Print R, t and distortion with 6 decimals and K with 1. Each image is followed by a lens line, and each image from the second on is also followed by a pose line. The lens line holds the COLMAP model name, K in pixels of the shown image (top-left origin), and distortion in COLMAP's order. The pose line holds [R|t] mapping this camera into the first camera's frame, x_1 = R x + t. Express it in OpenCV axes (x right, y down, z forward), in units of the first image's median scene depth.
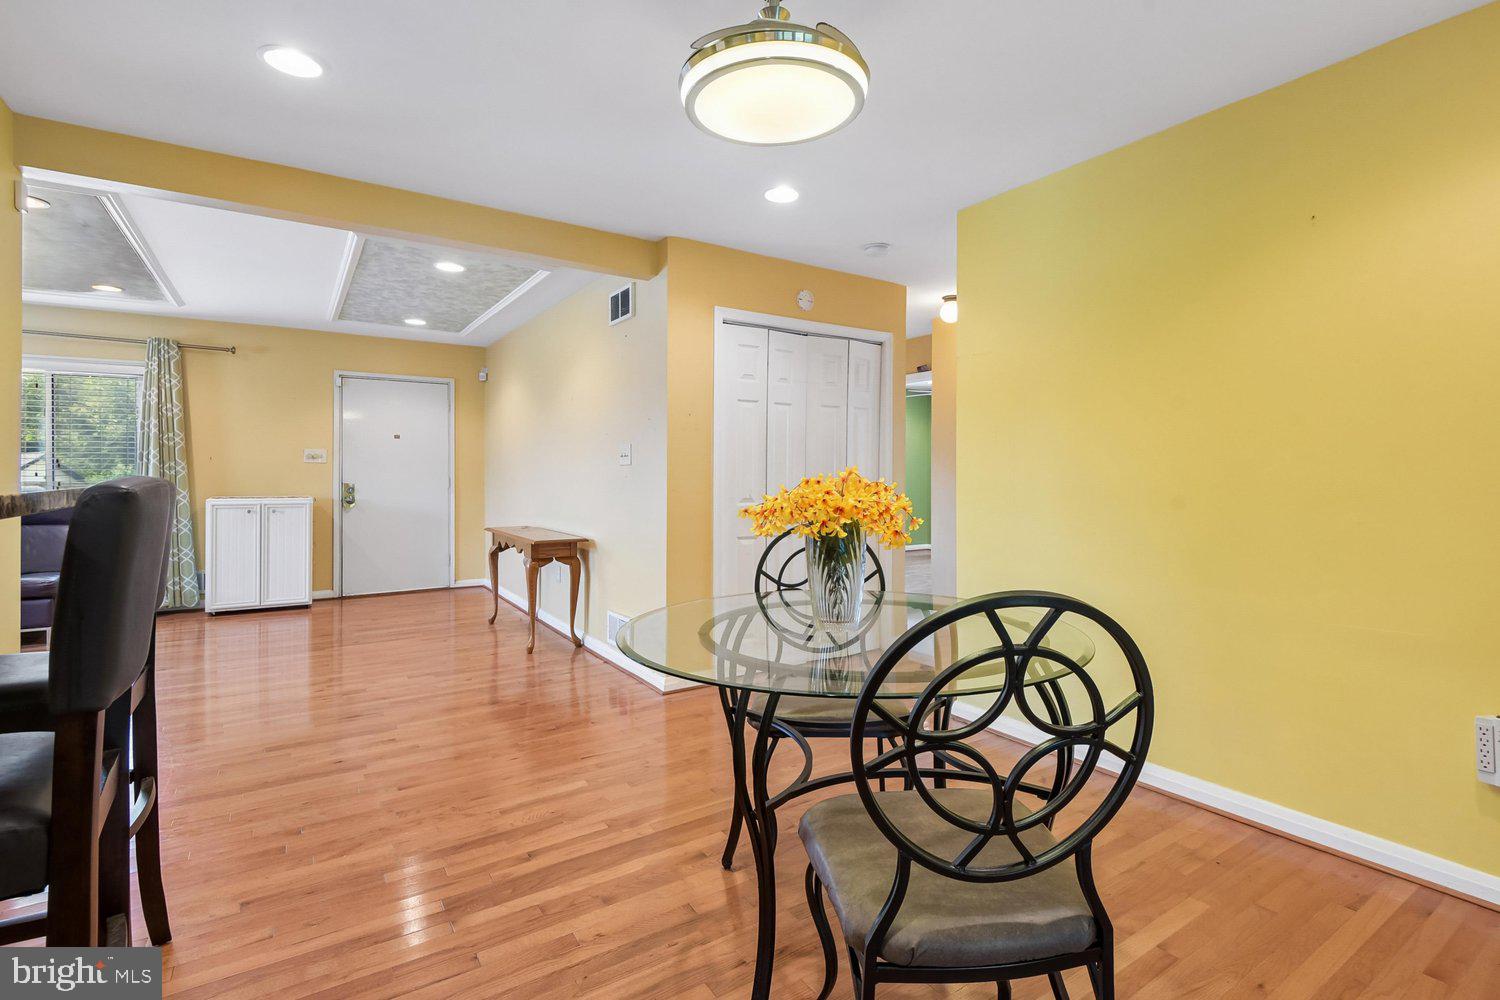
lens RADIAL K [[711.4, 0, 759.4], [0, 711.4, 471.5], [0, 0, 1]] dist [0.013003, -0.001586]
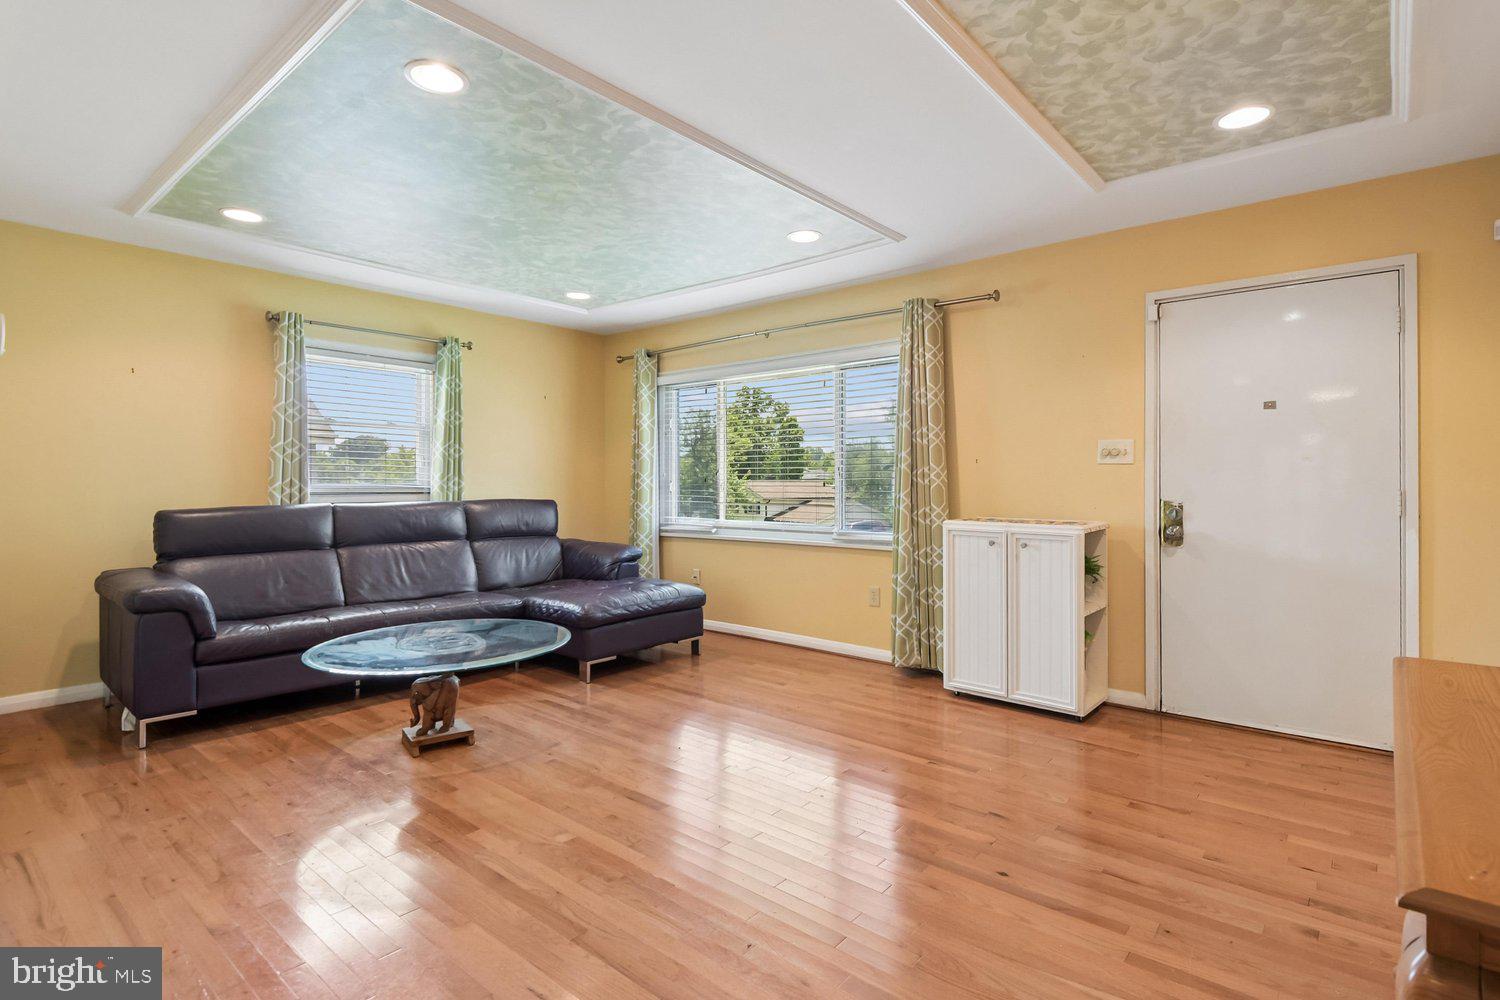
lens RADIAL K [[752.5, 0, 743.4], [0, 752.5, 492.8], [0, 0, 1]] dist [0.002245, -0.001055]
pose [[0.274543, 0.005779, -0.961557, -0.131347], [-0.006090, 0.999972, 0.004271, 0.009549], [0.961555, 0.004684, 0.274571, 0.570787]]
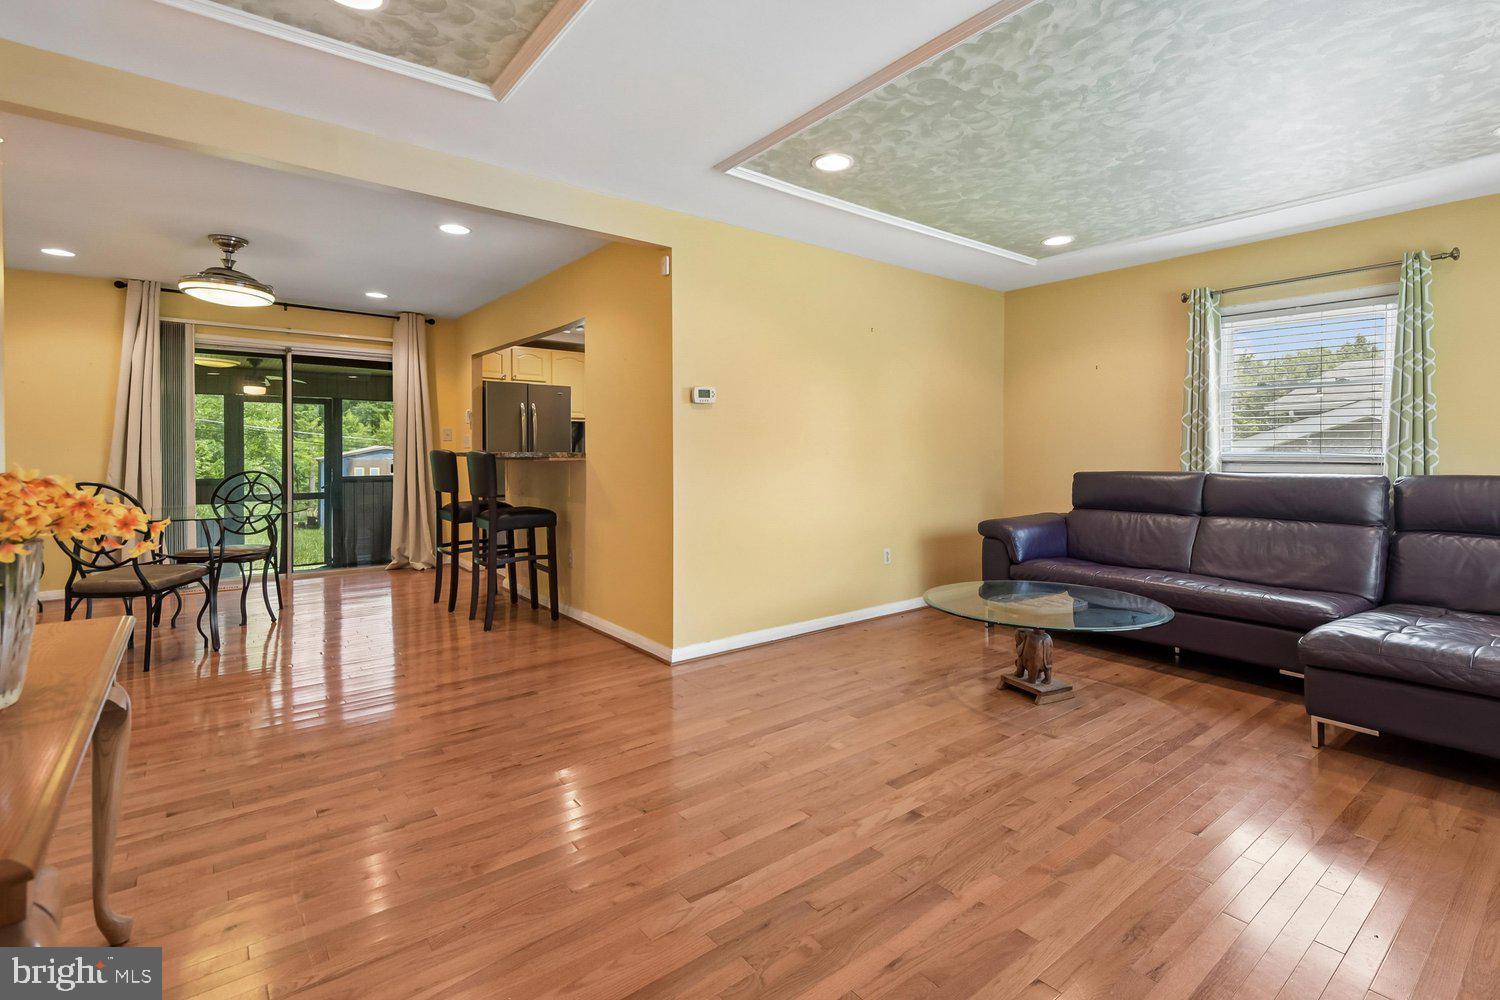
lens RADIAL K [[711.4, 0, 779.5], [0, 711.4, 466.0], [0, 0, 1]] dist [0.013003, -0.001586]
pose [[-0.994931, -0.004659, -0.100454, -0.692603], [-0.007655, 0.999537, 0.029459, -0.002208], [0.100270, 0.030079, -0.994506, 1.363964]]
